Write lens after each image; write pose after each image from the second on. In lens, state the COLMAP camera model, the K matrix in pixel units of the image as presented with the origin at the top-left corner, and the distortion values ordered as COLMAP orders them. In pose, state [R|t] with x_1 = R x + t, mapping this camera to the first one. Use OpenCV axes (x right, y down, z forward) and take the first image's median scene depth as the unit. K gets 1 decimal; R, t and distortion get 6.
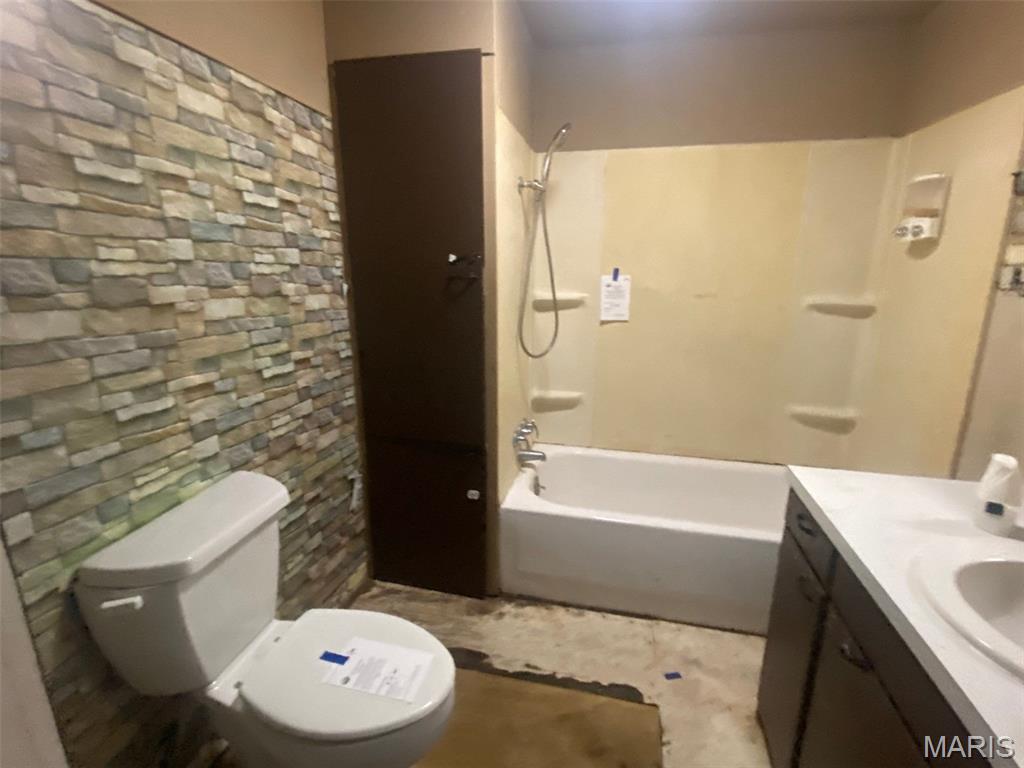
lens RADIAL K [[486.9, 0, 511.9], [0, 486.9, 368.7], [0, 0, 1]] dist [0.001368, -0.030710]
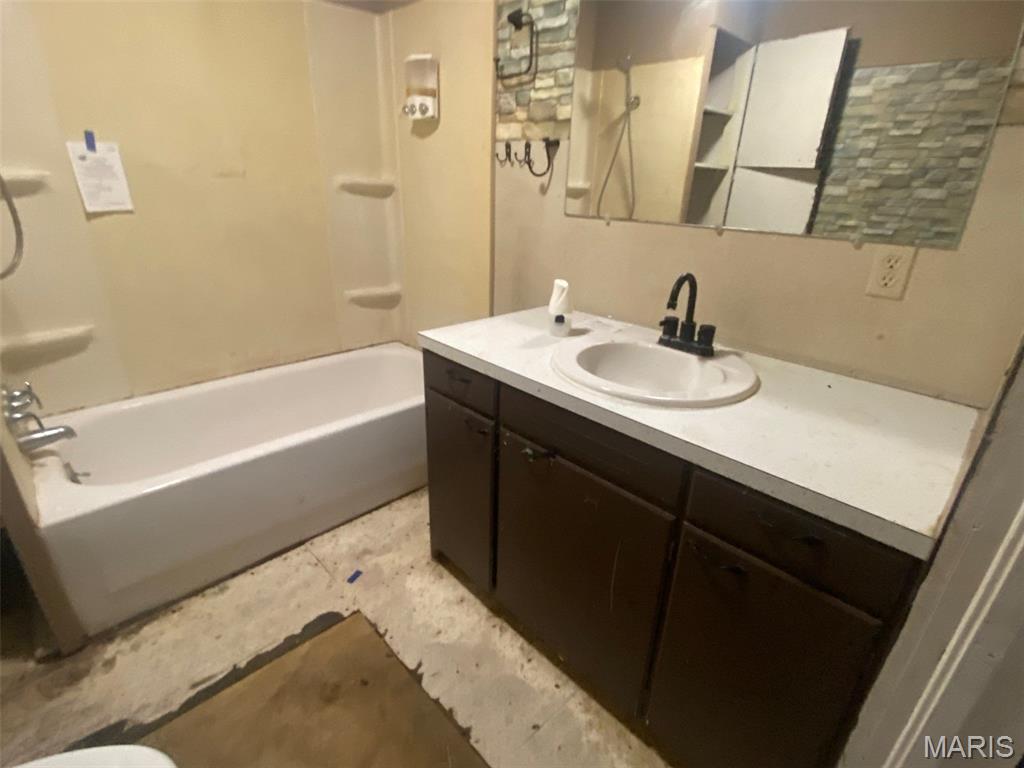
lens RADIAL K [[485.9, 0, 512.0], [0, 485.9, 384.0], [0, 0, 1]] dist [-0.000665, -0.018983]
pose [[0.526525, -0.314313, 0.789923, -0.133975], [0.144587, 0.948717, 0.281124, 0.031592], [-0.837775, -0.033806, 0.544968, 0.185685]]
